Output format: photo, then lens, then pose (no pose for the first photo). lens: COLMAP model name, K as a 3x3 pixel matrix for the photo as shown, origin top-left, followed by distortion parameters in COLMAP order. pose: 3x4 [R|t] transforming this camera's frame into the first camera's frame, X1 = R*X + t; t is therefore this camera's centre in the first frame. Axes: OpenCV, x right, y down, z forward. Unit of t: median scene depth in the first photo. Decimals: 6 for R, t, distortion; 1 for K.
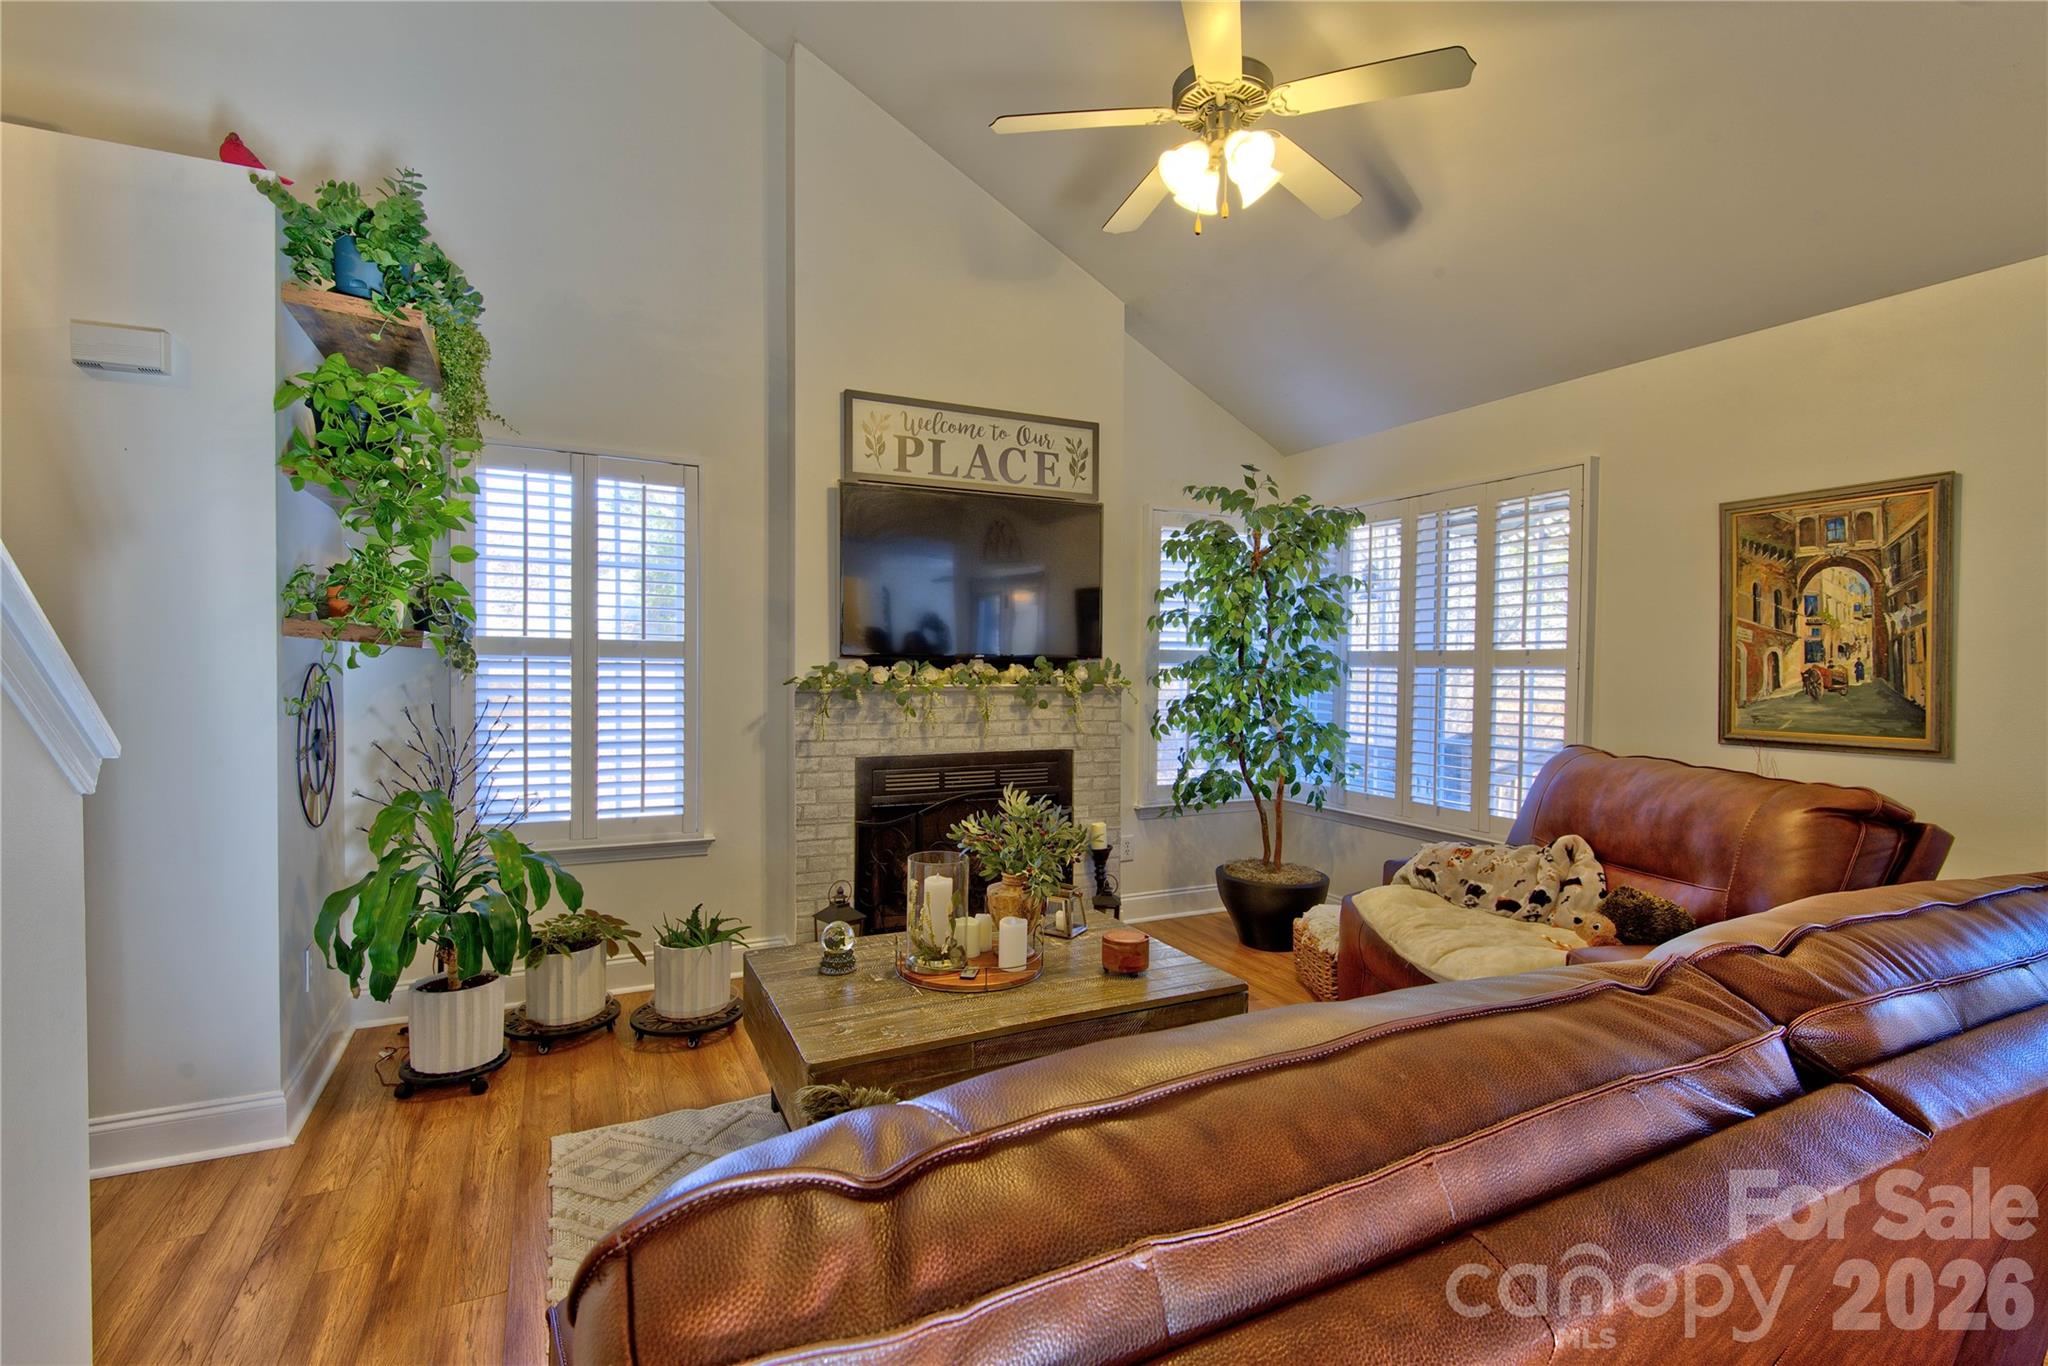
lens RADIAL K [[946.6, 0, 1017.0], [0, 946.6, 678.5], [0, 0, 1]] dist [-0.000560, -0.005086]
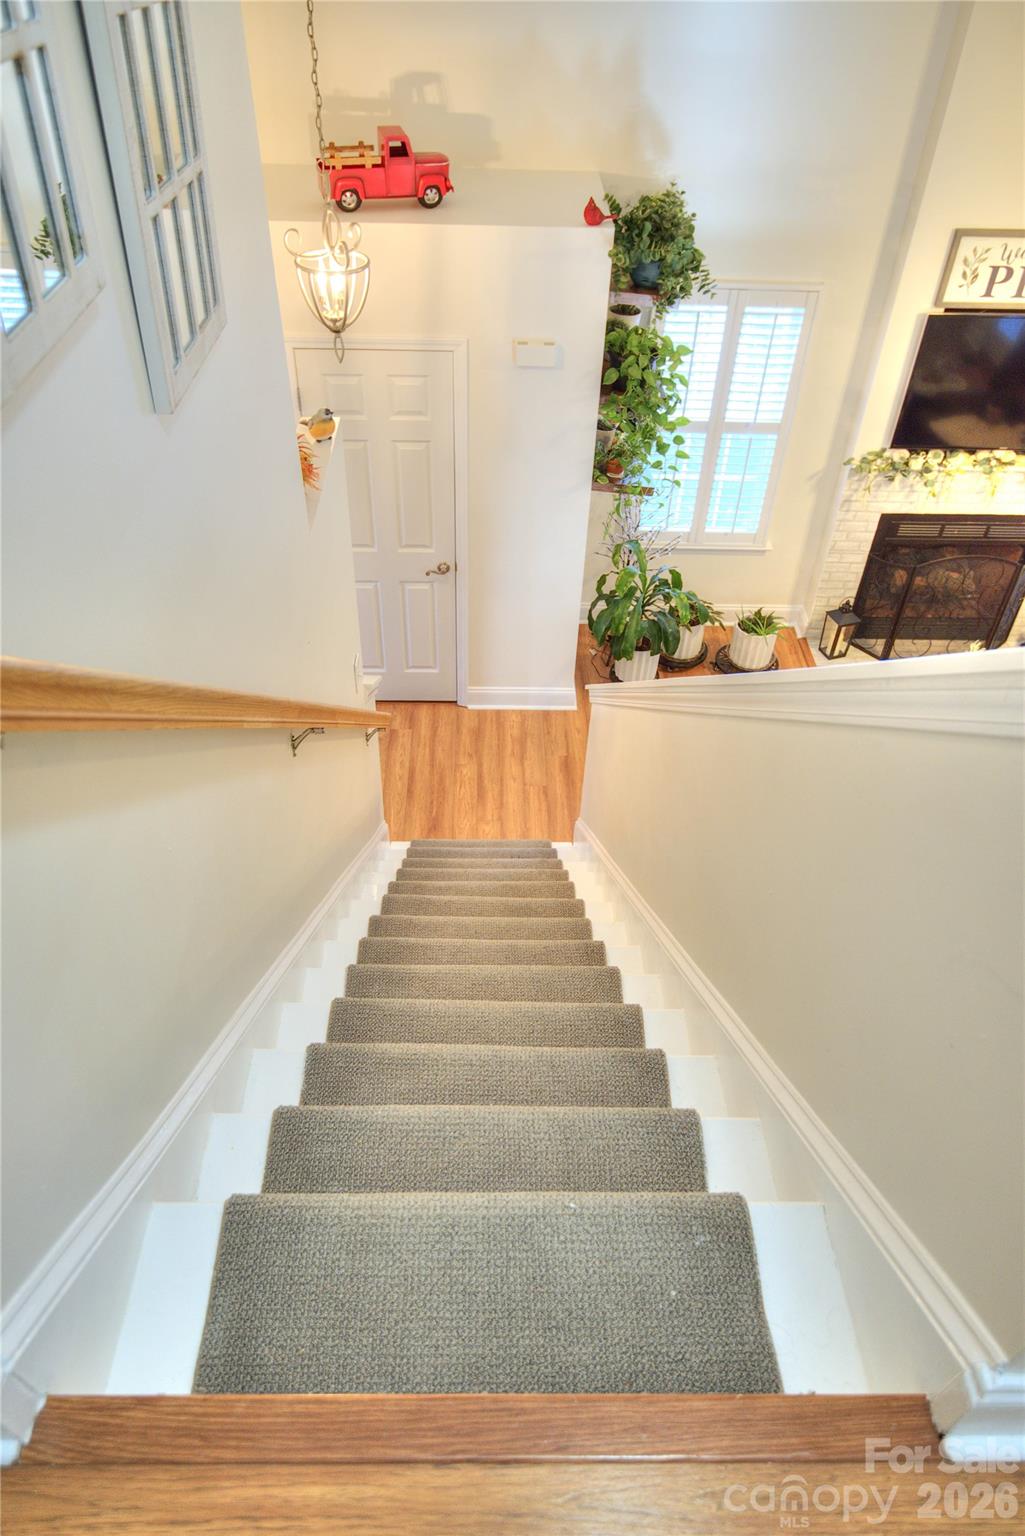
lens RADIAL K [[1059.7, 0, 511.4], [0, 1059.7, 772.8], [0, 0, 1]] dist [0.060905, -0.027011]
pose [[0.910700, 0.293890, -0.290266, -0.106179], [-0.032073, 0.750896, 0.659642, -0.724339], [0.411822, -0.591426, 0.693266, -0.610936]]
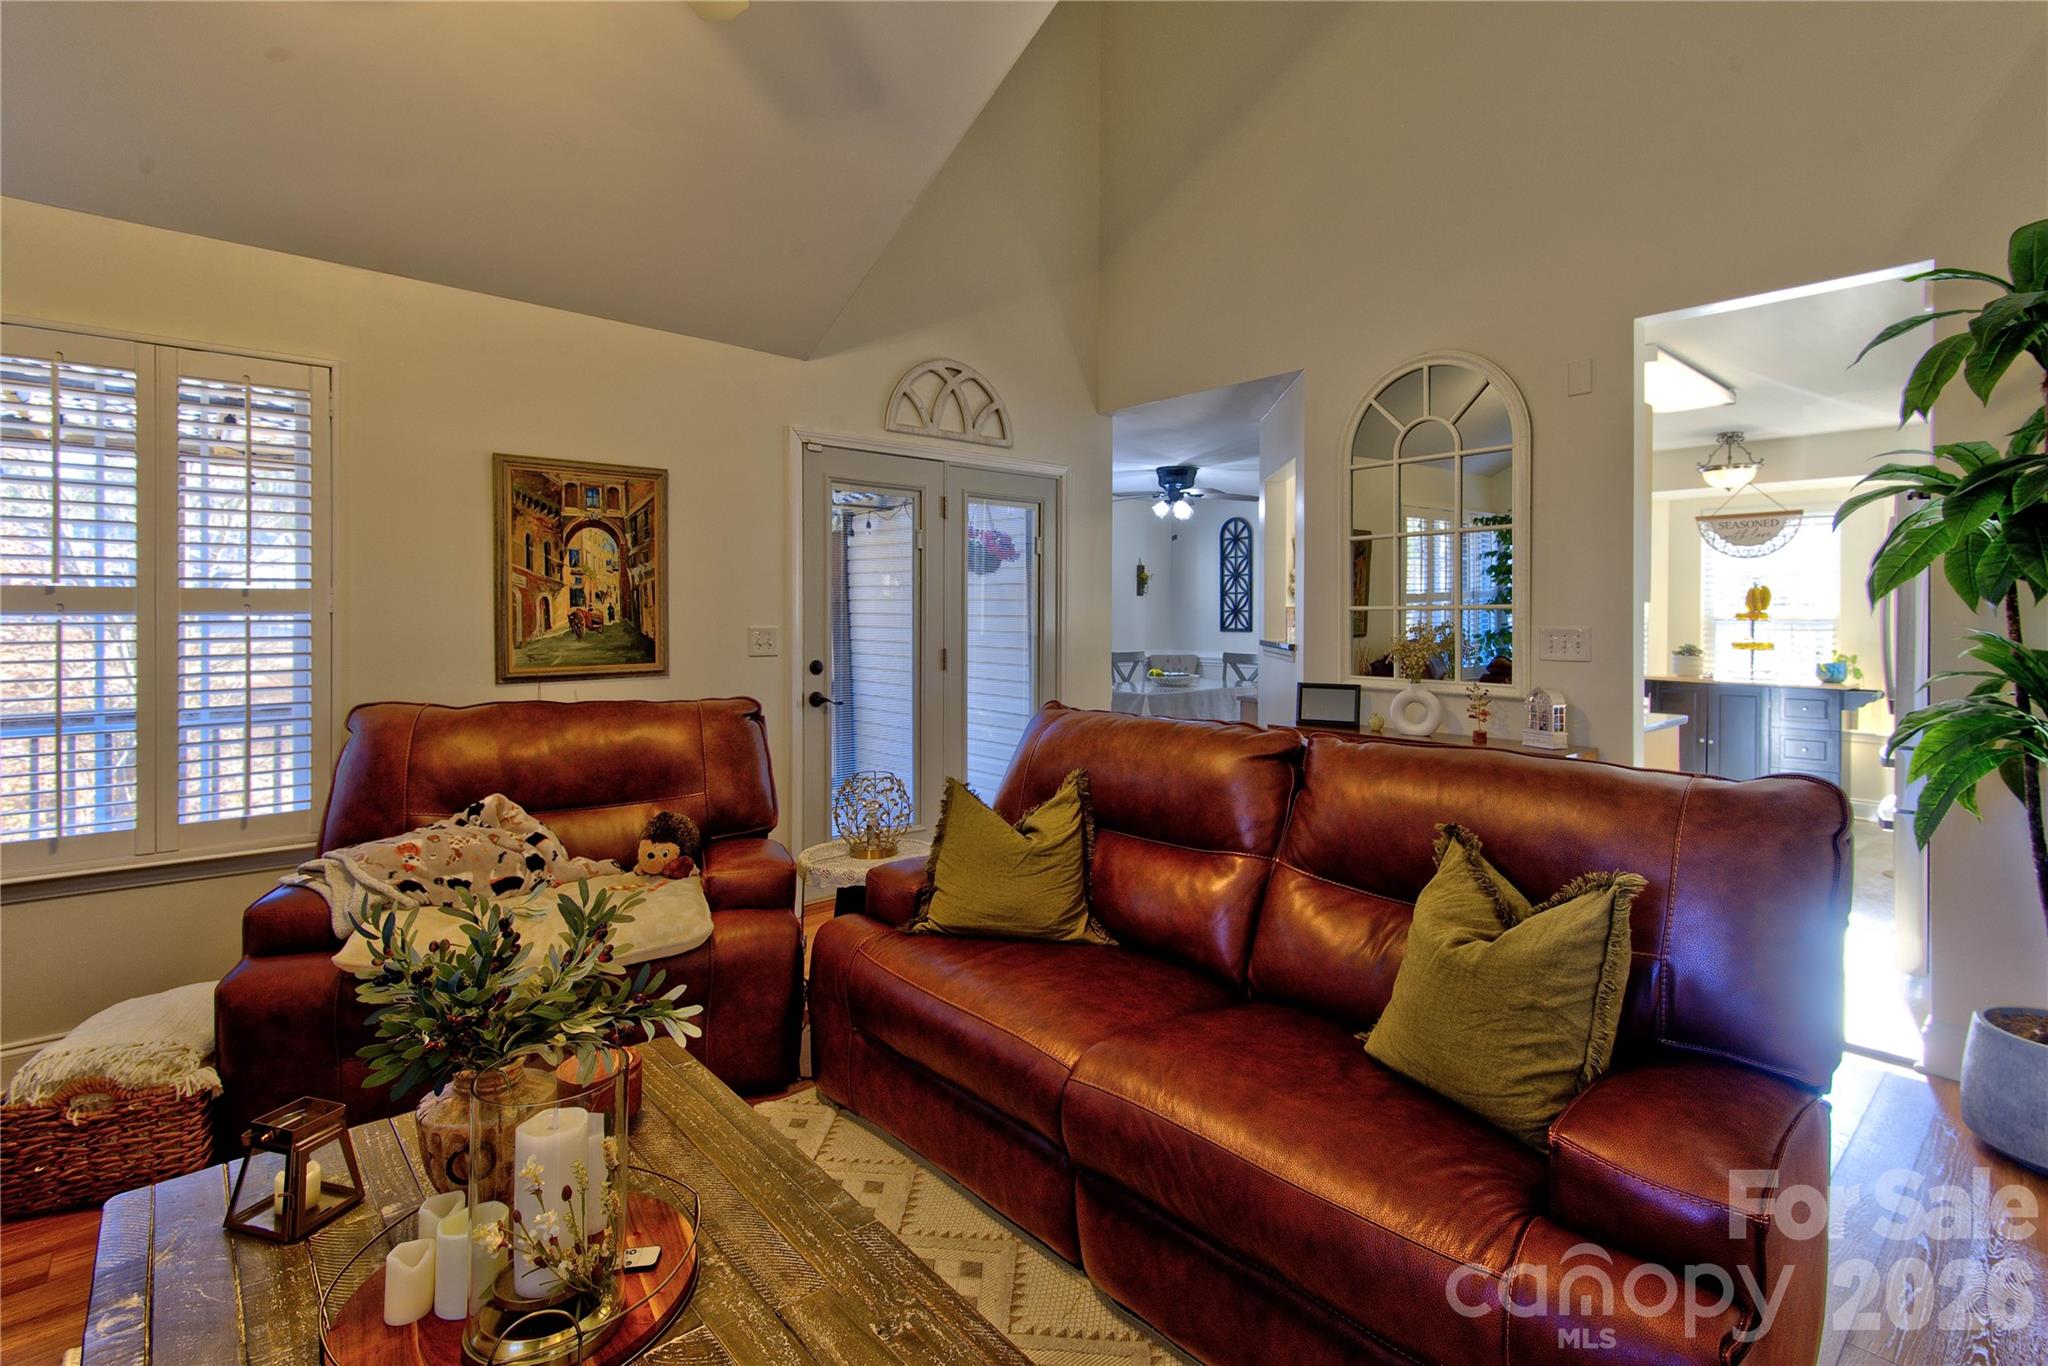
lens RADIAL K [[967.2, 0, 1049.2], [0, 967.2, 615.6], [0, 0, 1]] dist [0.010655, 0.000425]
pose [[-0.281569, -0.011441, 0.959473, -0.404919], [0.014233, 0.999769, 0.016099, -0.013810], [-0.959435, 0.018189, -0.281341, 0.641230]]
